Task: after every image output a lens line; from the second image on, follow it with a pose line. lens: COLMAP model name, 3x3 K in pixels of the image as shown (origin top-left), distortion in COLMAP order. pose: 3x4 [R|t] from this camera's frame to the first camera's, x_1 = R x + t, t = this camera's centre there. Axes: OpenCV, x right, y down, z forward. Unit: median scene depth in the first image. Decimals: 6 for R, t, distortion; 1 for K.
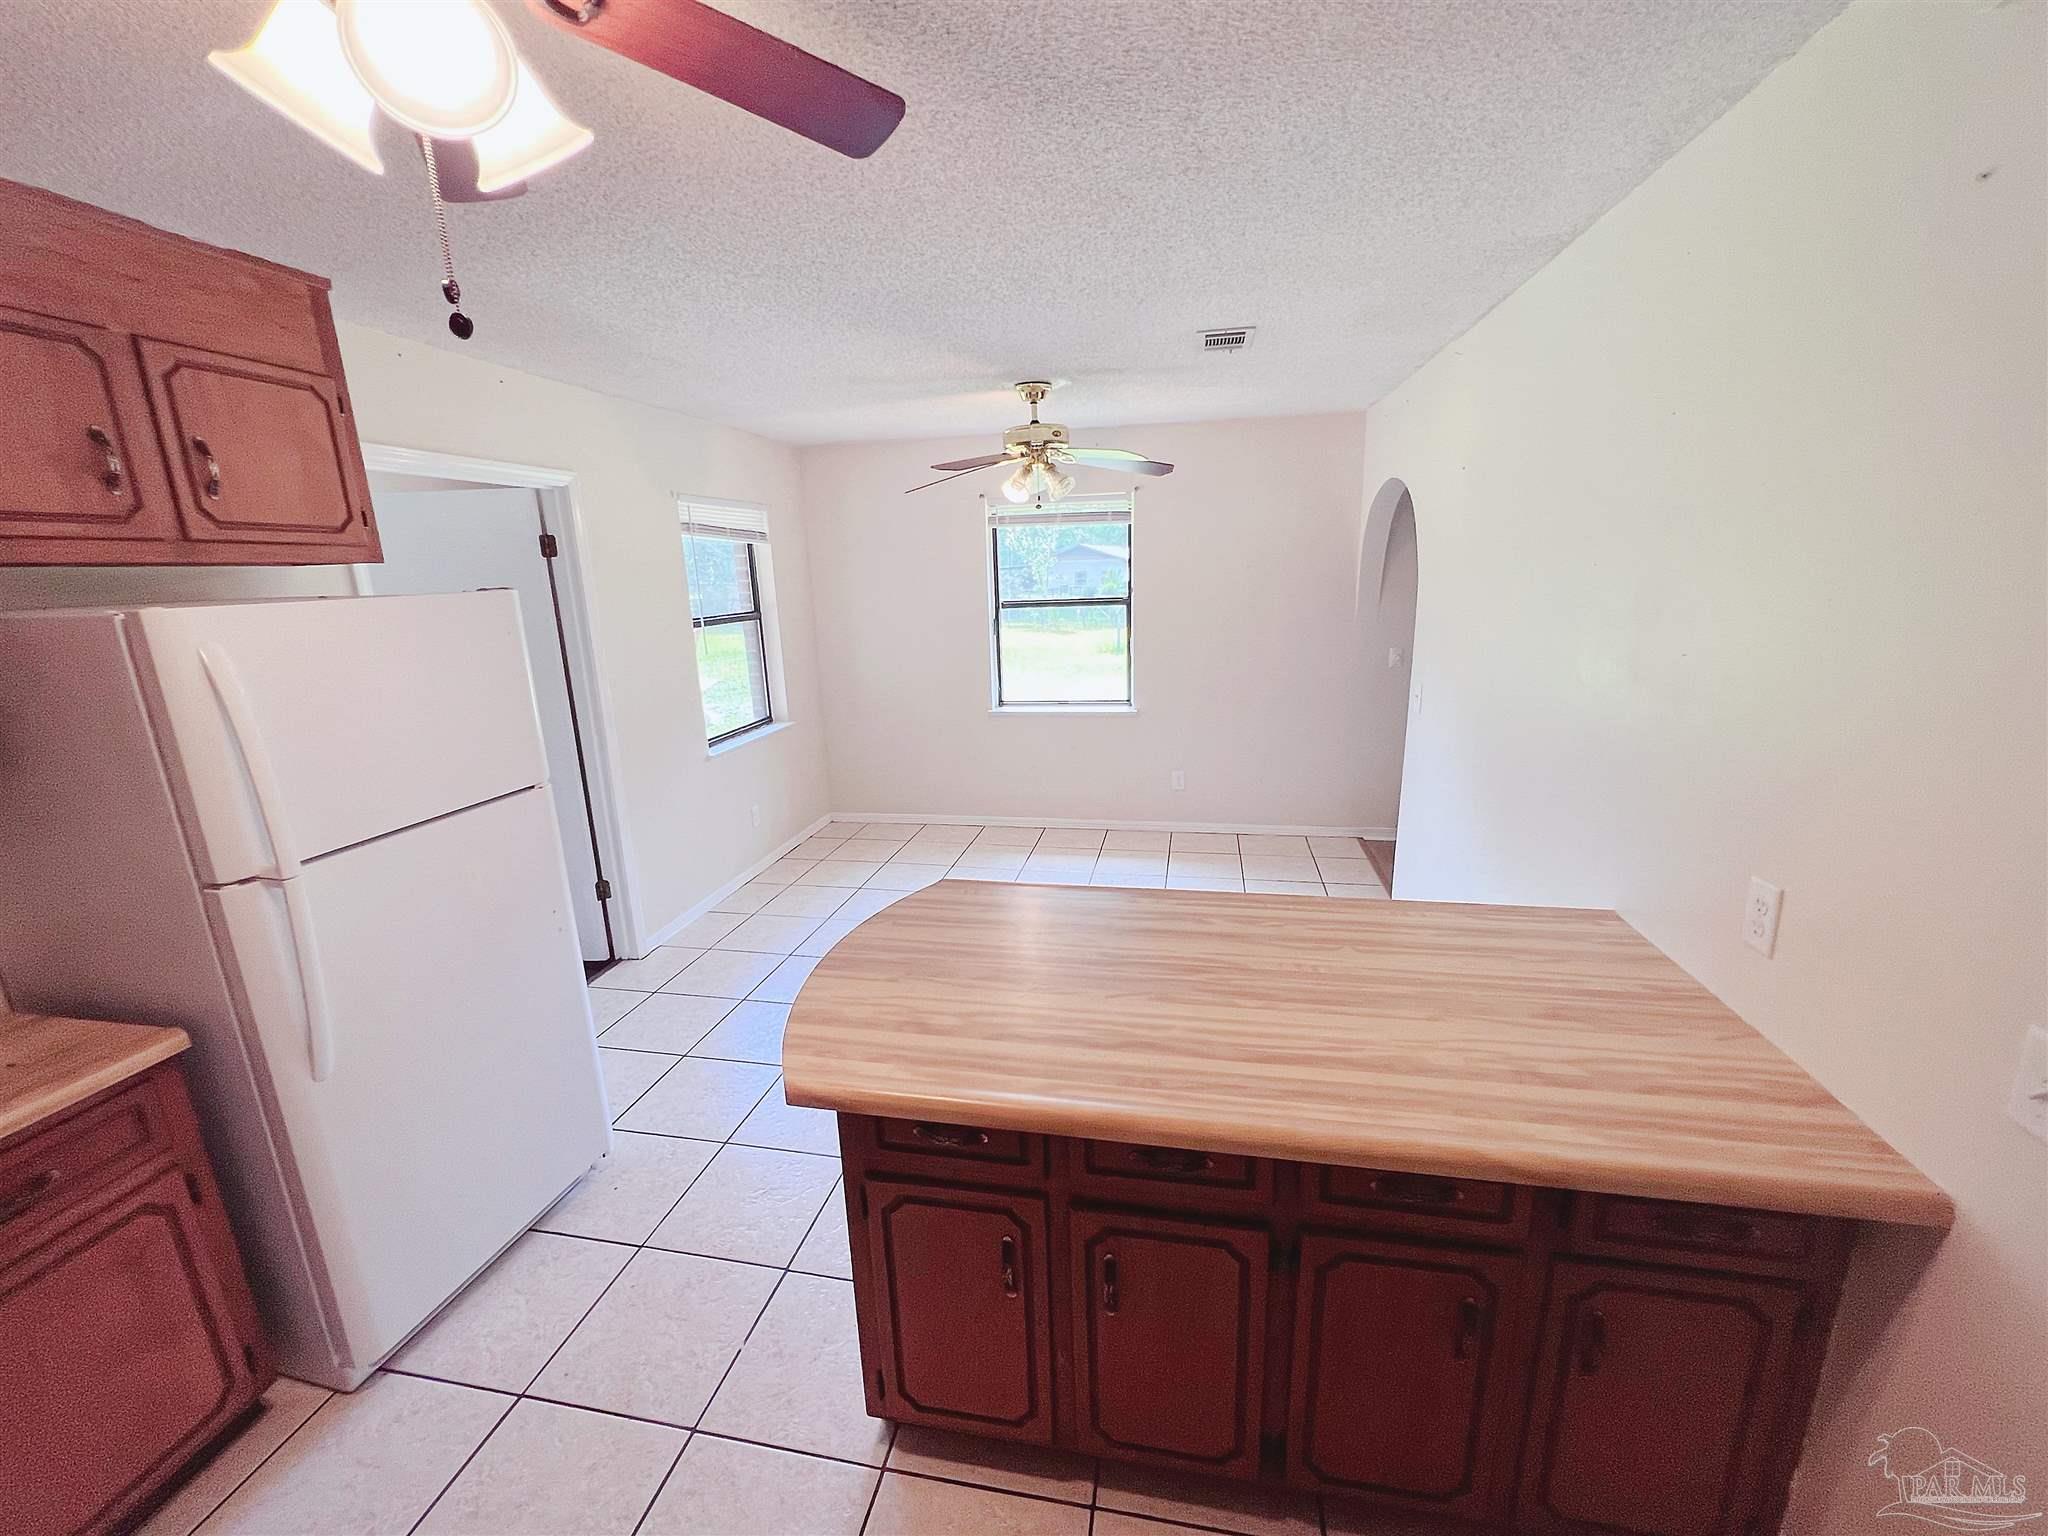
lens RADIAL K [[836.8, 0, 1023.6], [0, 836.8, 771.7], [0, 0, 1]] dist [-0.001902, 0.001257]
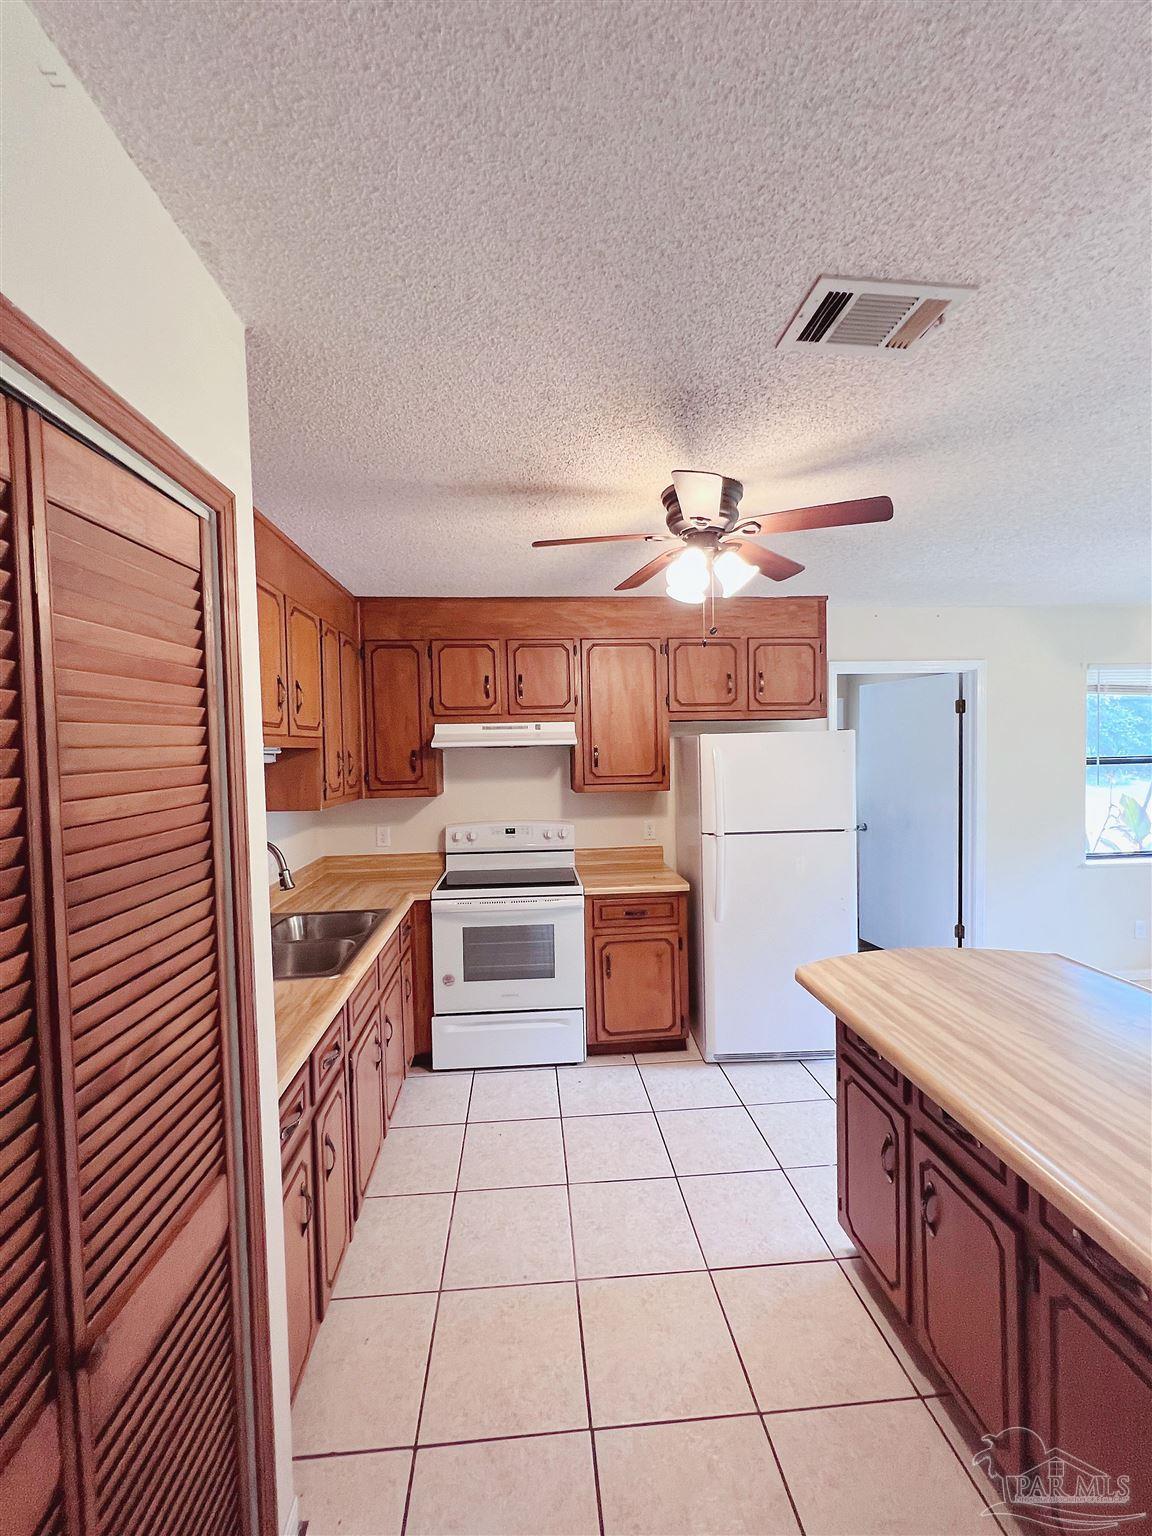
lens RADIAL K [[612.1, 0, 569.8], [0, 612.1, 767.9], [0, 0, 1]] dist [0.000337, 0.000920]
pose [[0.267015, 0.058941, -0.961888, 0.759614], [-0.220664, 0.975349, -0.001490, 0.024427], [0.938089, 0.212652, 0.273439, -0.002690]]
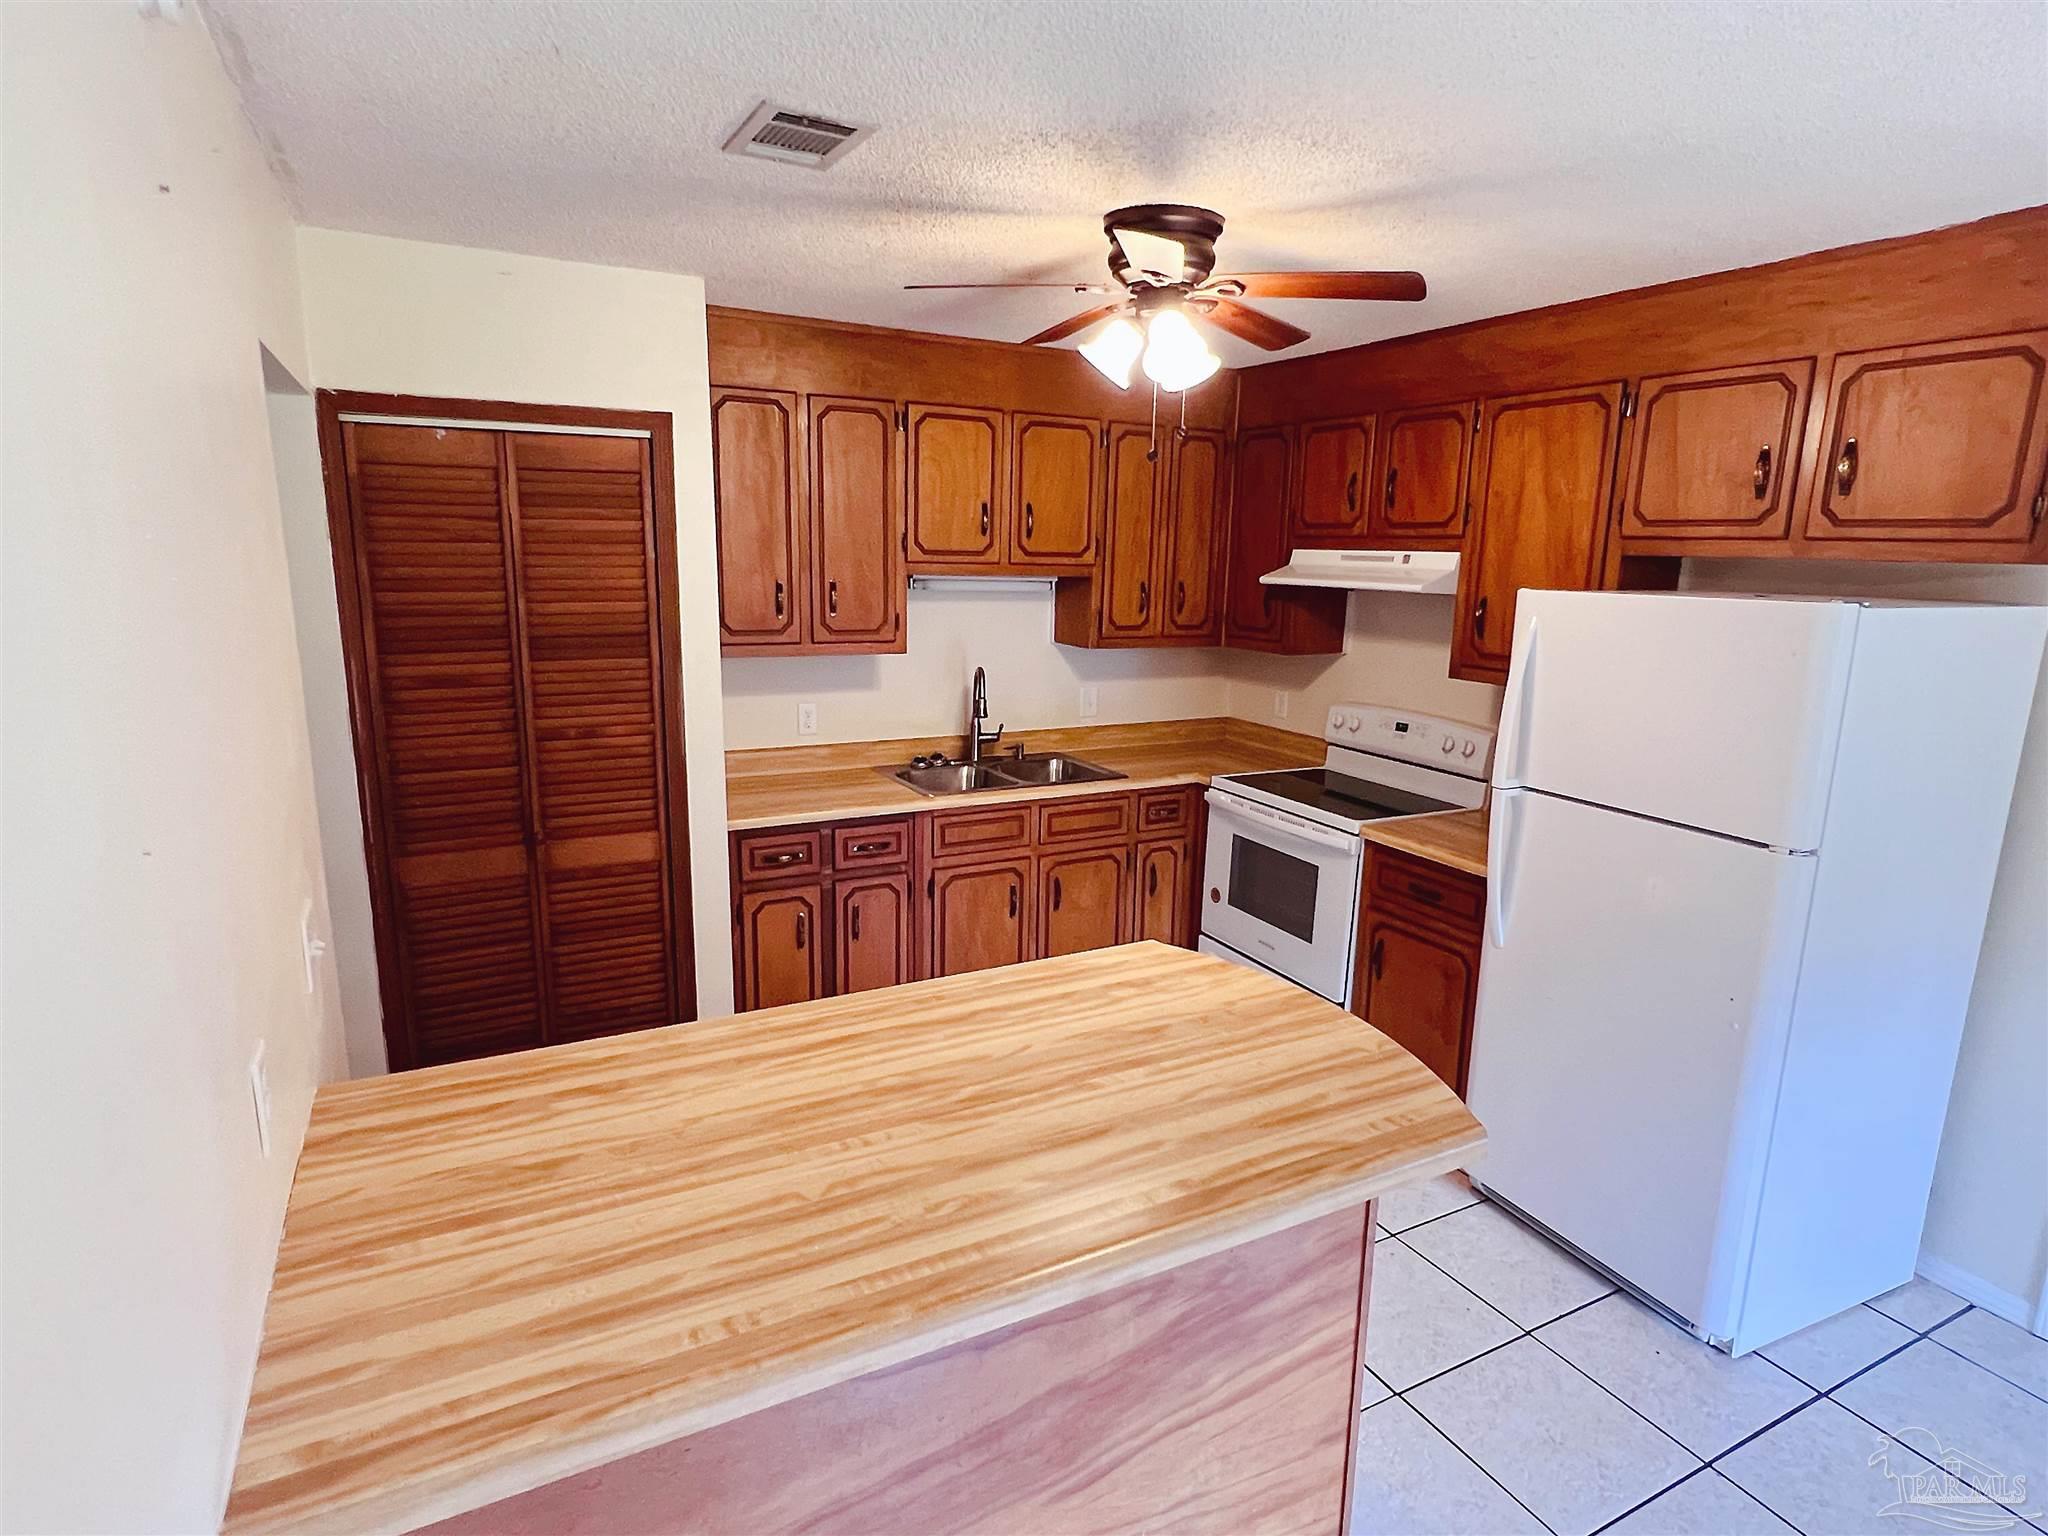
lens RADIAL K [[1081.9, 0, 1024.1], [0, 1081.9, 782.5], [0, 0, 1]] dist [-0.002793, 0.000177]
pose [[-0.772470, 0.149572, -0.617186, 0.754027], [-0.150241, 0.901235, 0.406451, -0.448264], [0.617024, 0.406698, -0.673705, 1.588189]]
